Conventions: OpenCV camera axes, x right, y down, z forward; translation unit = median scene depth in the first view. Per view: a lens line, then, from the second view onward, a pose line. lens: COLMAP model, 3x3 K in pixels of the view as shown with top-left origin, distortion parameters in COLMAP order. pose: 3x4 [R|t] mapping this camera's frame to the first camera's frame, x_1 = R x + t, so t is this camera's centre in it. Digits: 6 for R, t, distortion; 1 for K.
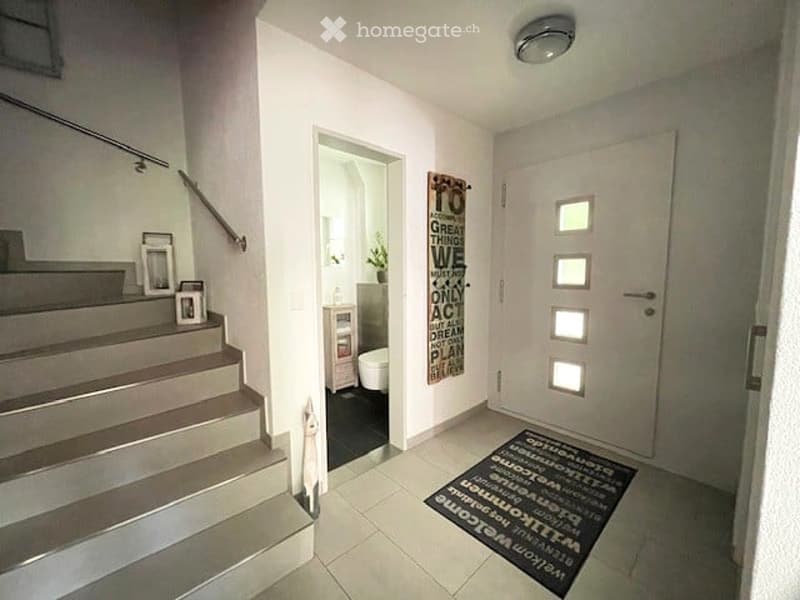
lens RADIAL K [[330.7, 0, 400.0], [0, 330.7, 300.0], [0, 0, 1]] dist [-0.000026, -0.000002]
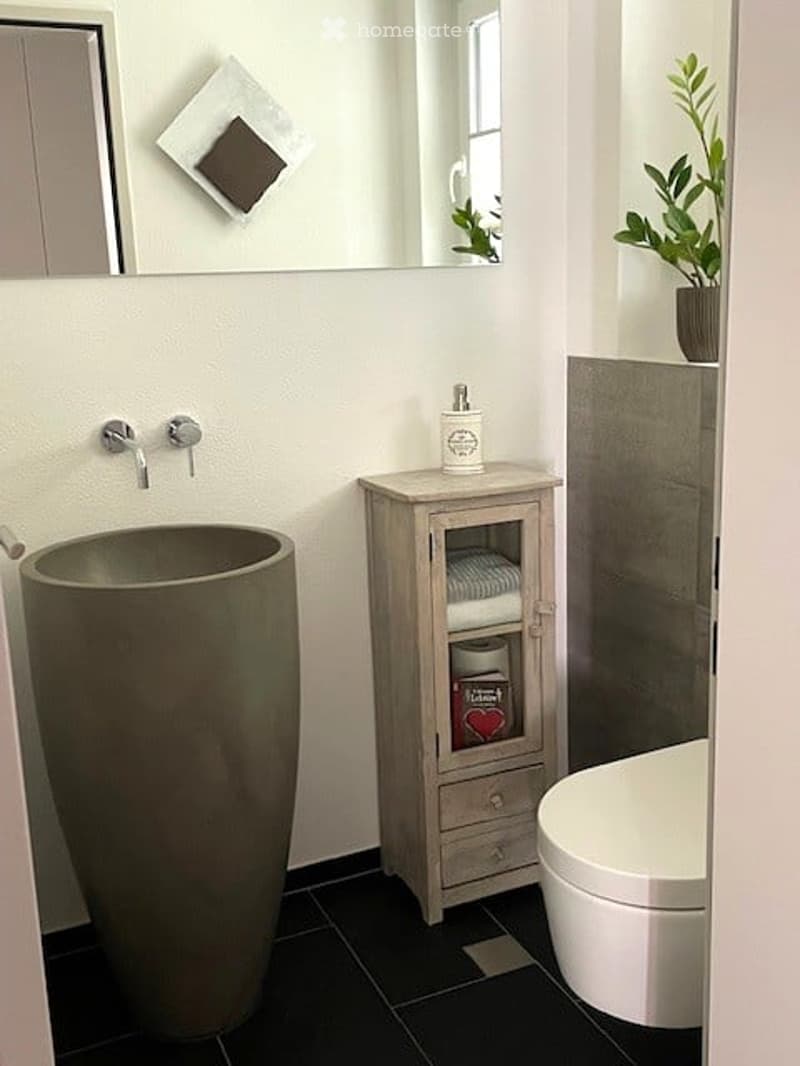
lens RADIAL K [[1137.7, 0, 400.0], [0, 1137.7, 533.0], [0, 0, 1]] dist [0.014297, 0.007533]
pose [[0.940334, 0.041095, -0.337762, 0.002829], [0.001936, 0.992017, 0.126087, -0.034114], [0.340247, -0.119218, 0.932748, 0.366018]]
